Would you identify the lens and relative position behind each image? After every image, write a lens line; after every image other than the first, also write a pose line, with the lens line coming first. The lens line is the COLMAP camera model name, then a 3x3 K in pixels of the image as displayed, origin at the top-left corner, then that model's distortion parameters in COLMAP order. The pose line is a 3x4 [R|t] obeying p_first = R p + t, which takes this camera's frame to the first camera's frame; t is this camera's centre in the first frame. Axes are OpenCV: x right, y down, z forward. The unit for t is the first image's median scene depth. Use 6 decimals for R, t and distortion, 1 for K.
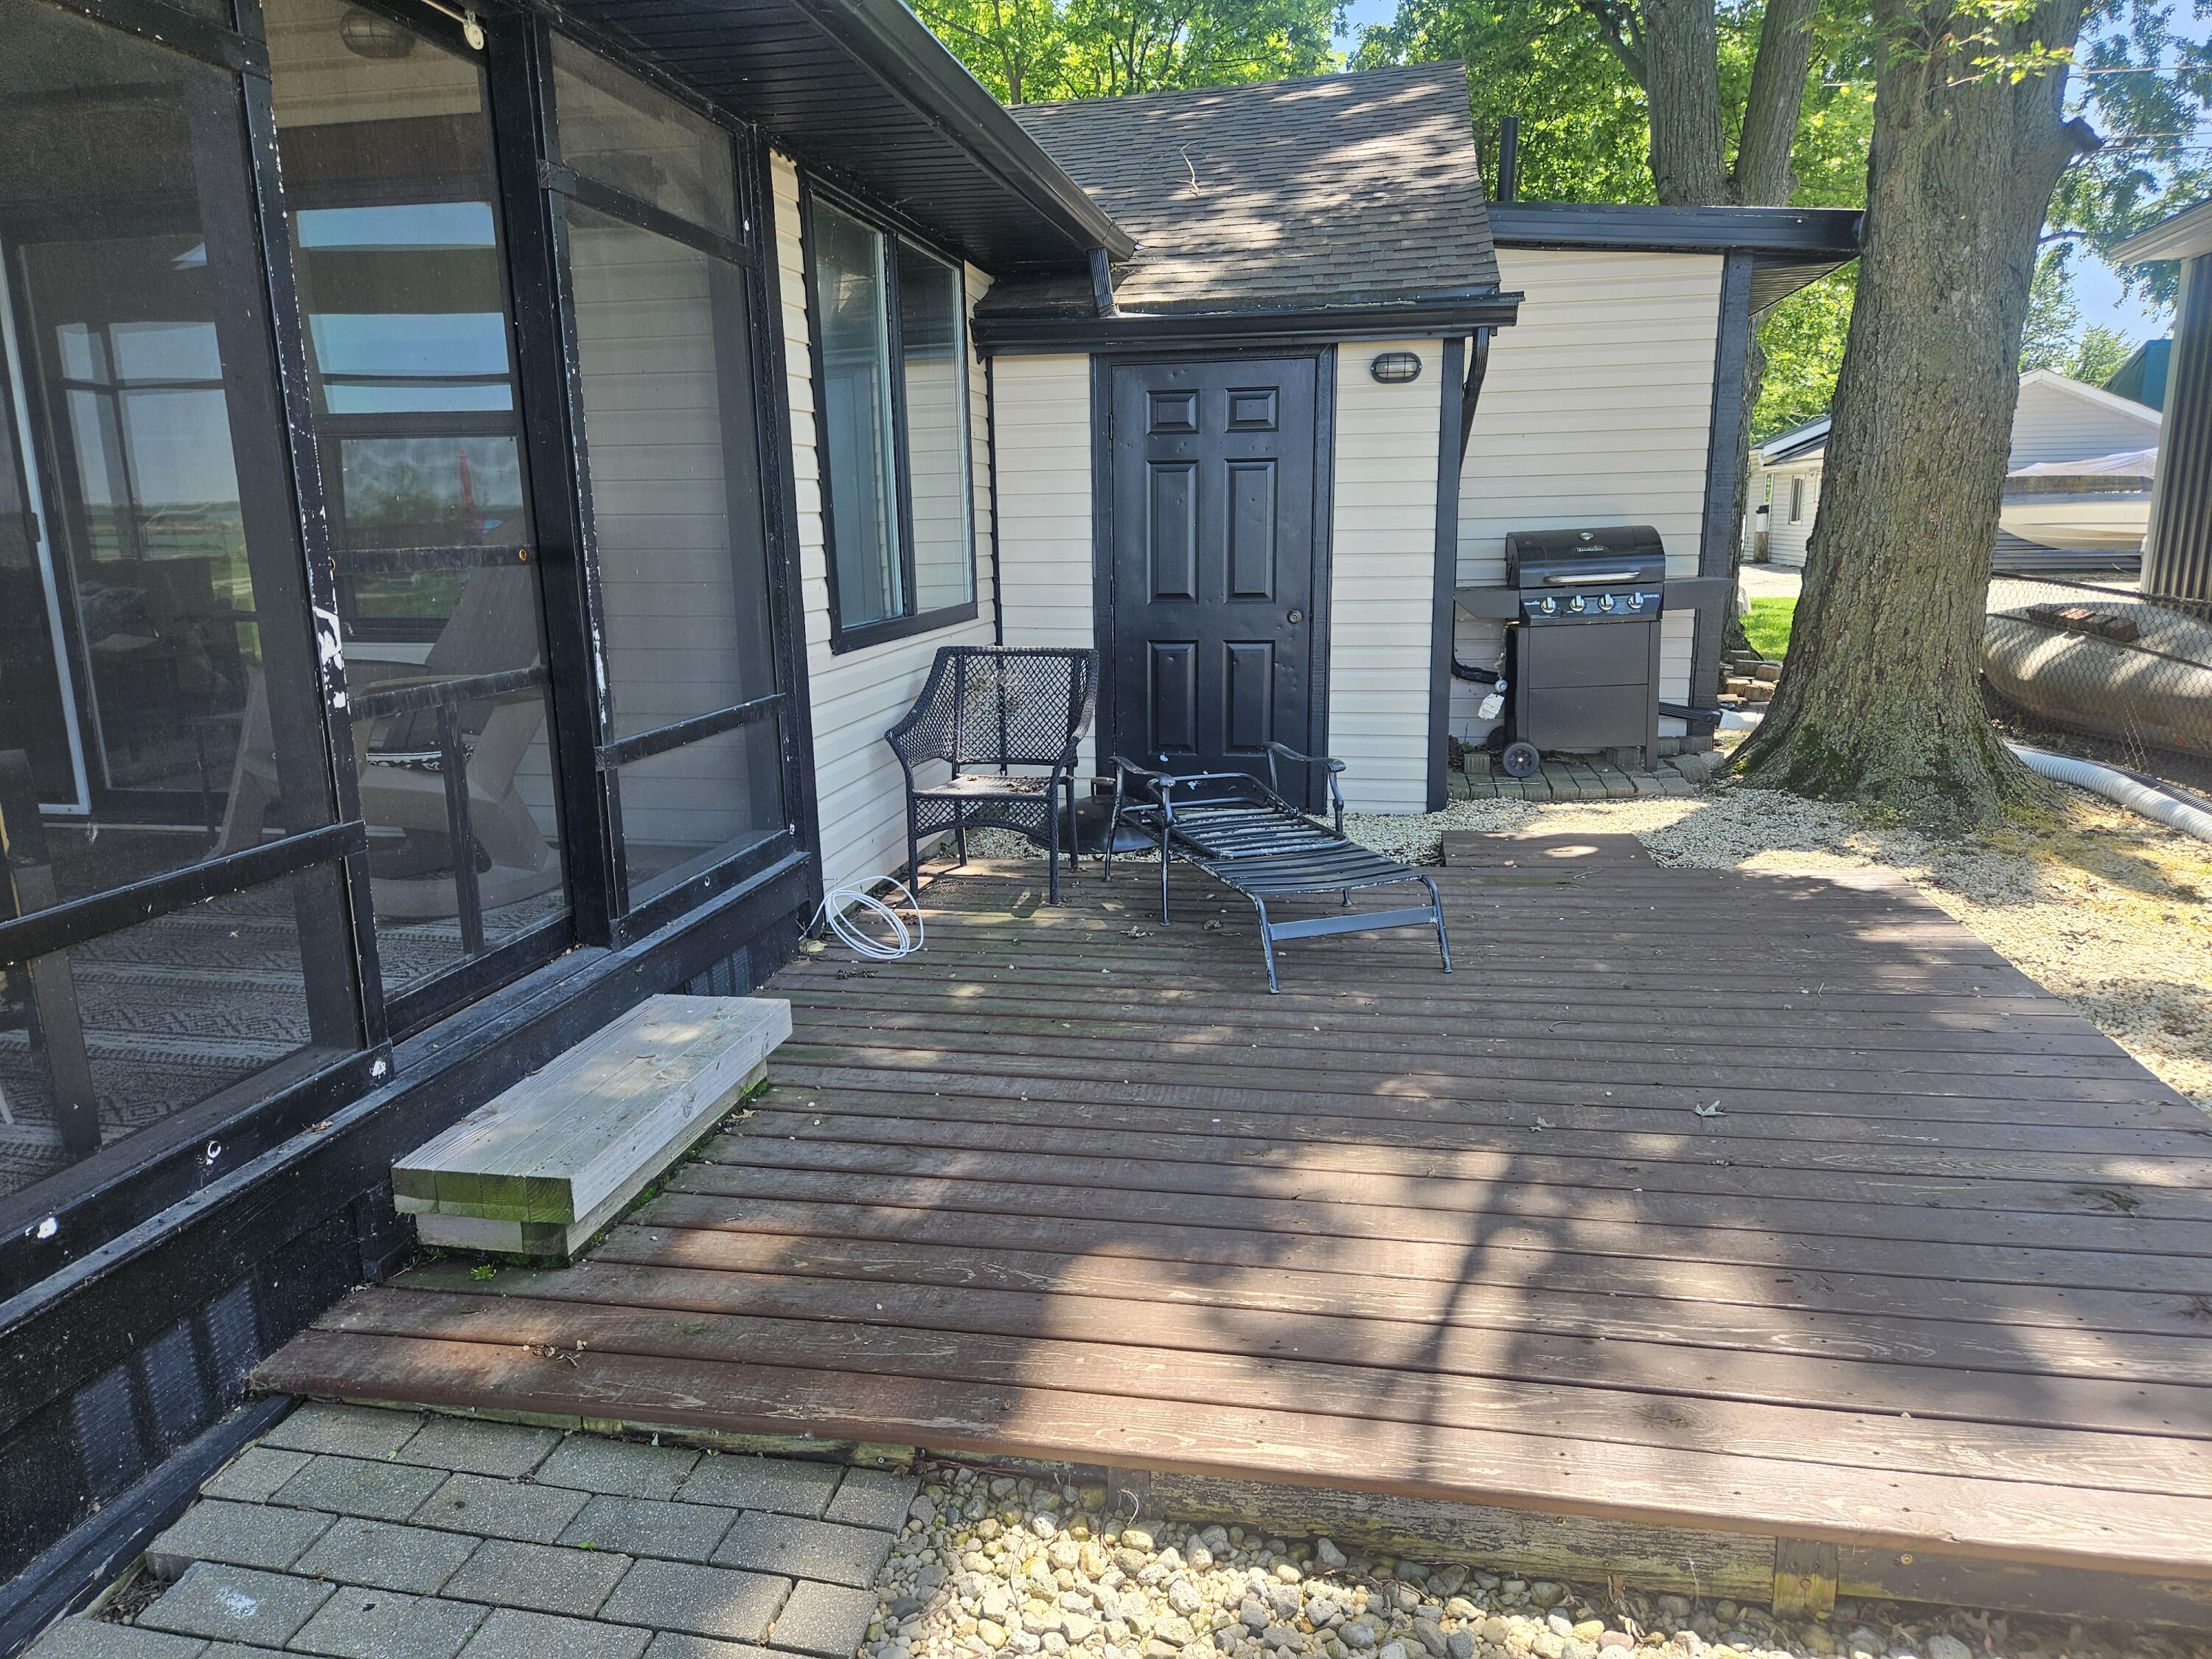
lens RADIAL K [[1456.0, 0, 1106.0], [0, 1456.0, 829.5], [0, 0, 1]] dist [0.002952, 0.002057]
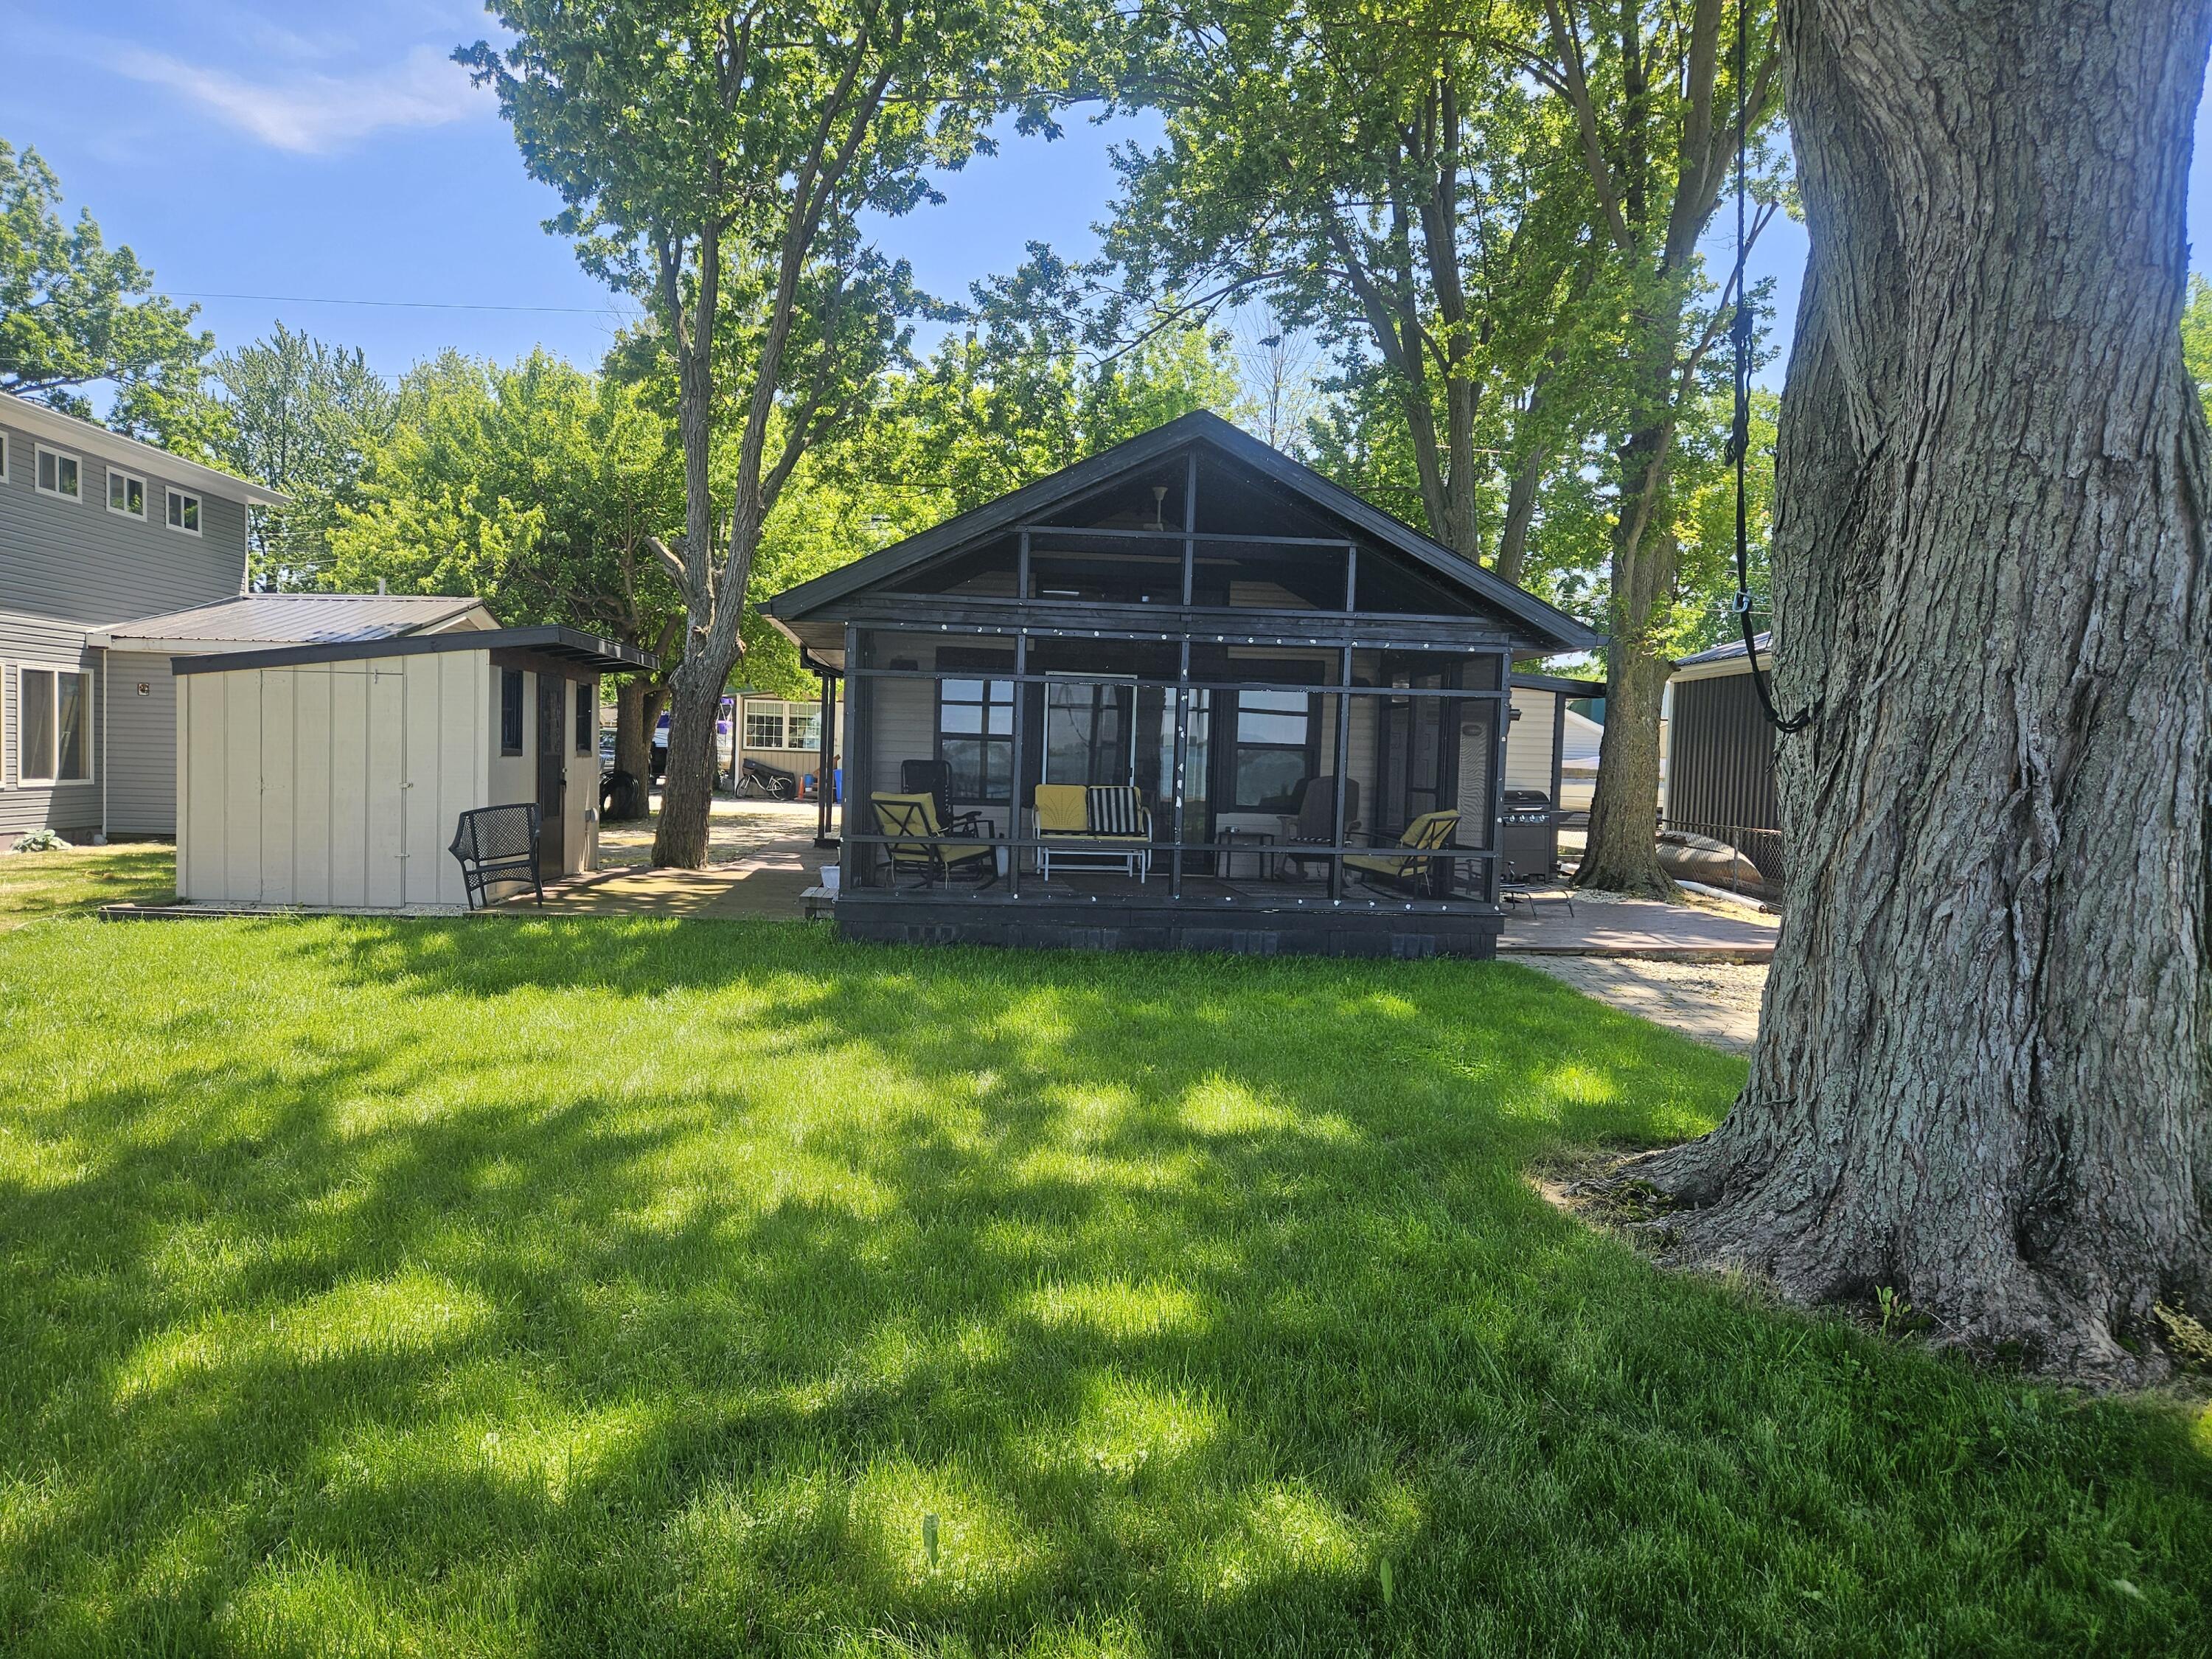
lens RADIAL K [[1456.0, 0, 1106.0], [0, 1456.0, 829.5], [0, 0, 1]] dist [0.002952, 0.002057]
pose [[0.949642, 0.029033, 0.311988, -1.145085], [0.023998, 0.986035, -0.164802, 0.263328], [-0.312416, 0.163990, 0.935683, -1.156255]]
